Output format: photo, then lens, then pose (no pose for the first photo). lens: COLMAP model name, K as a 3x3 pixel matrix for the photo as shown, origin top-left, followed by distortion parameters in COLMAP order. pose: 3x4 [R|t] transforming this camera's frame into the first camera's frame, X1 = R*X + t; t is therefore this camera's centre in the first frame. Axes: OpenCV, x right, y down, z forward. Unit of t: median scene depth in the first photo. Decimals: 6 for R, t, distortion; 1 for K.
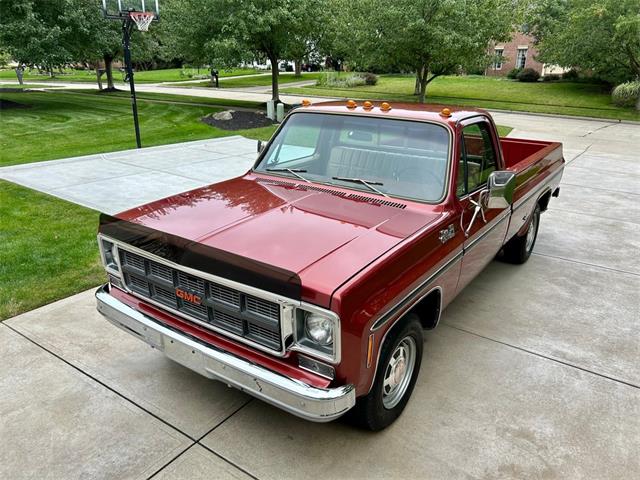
lens RADIAL K [[481.5, 0, 318.0], [0, 481.5, 243.6], [0, 0, 1]] dist [0.043960, -0.042646]
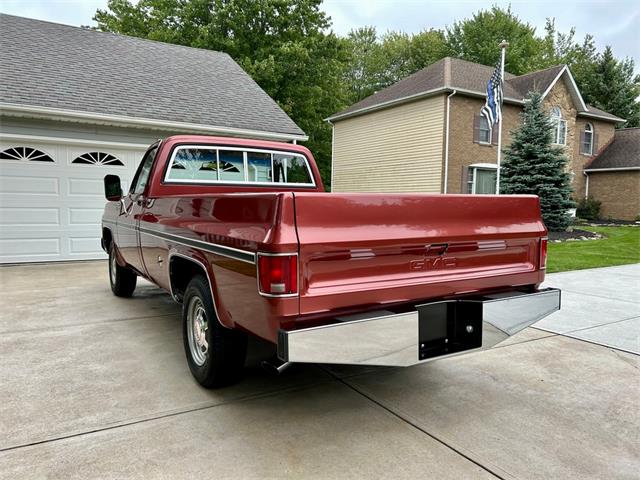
lens RADIAL K [[481.5, 0, 314.5], [0, 481.5, 239.0], [0, 0, 1]] dist [0.043960, -0.042646]
pose [[-0.403640, 0.054508, -0.913293, 1.294742], [-0.331343, 0.921753, 0.201454, -0.409923], [0.852811, 0.383928, -0.353995, 1.841847]]
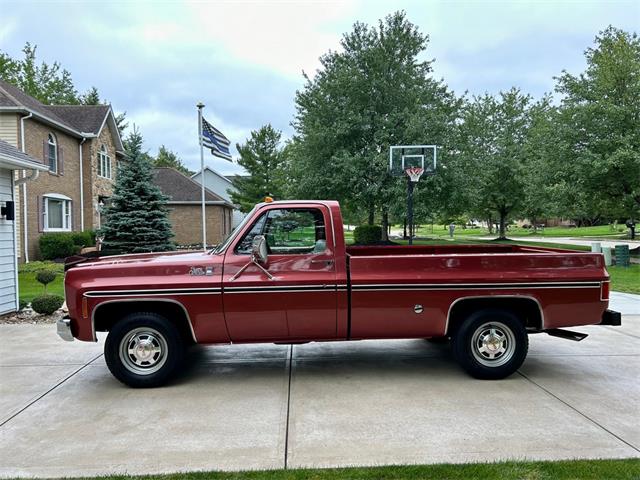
lens RADIAL K [[481.5, 0, 317.0], [0, 481.5, 244.6], [0, 0, 1]] dist [0.043960, -0.042646]
pose [[0.623856, 0.014861, -0.781398, 1.331455], [-0.257169, 0.948043, -0.187290, 0.063526], [0.738016, 0.317794, 0.595265, 0.297068]]
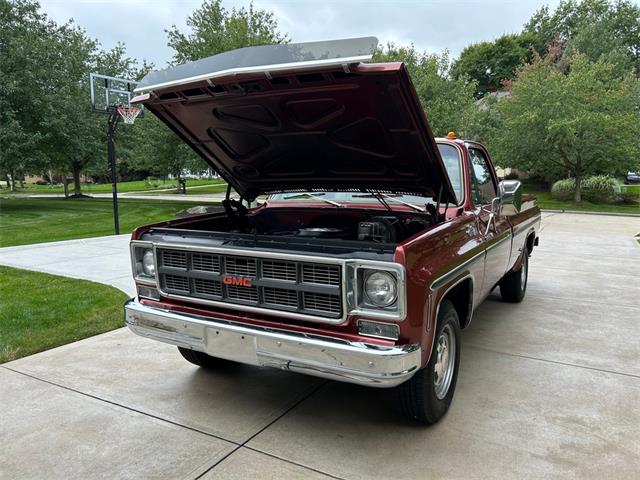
lens RADIAL K [[481.5, 0, 322.0], [0, 481.5, 241.9], [0, 0, 1]] dist [0.043960, -0.042646]
pose [[0.995428, -0.029253, 0.090930, -0.126440], [0.048792, 0.974110, -0.220746, 0.179902], [-0.082118, 0.224174, 0.971083, 0.001283]]
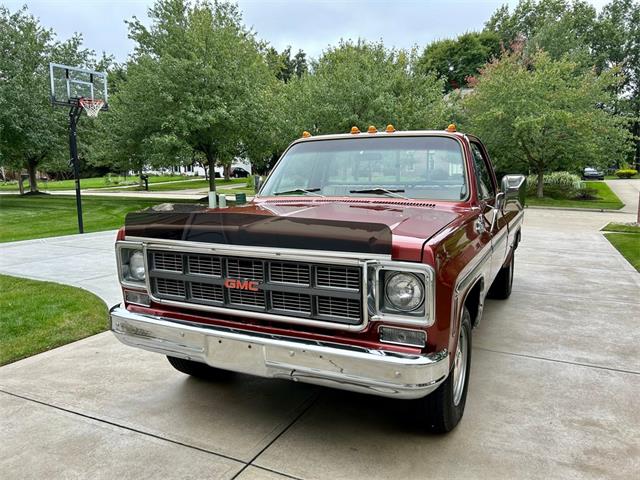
lens RADIAL K [[481.5, 0, 316.8], [0, 481.5, 245.7], [0, 0, 1]] dist [0.043960, -0.042646]
pose [[0.987431, -0.040449, 0.152784, -0.183469], [0.071359, 0.976655, -0.202616, 0.160713], [-0.141022, 0.210972, 0.967266, 0.060630]]
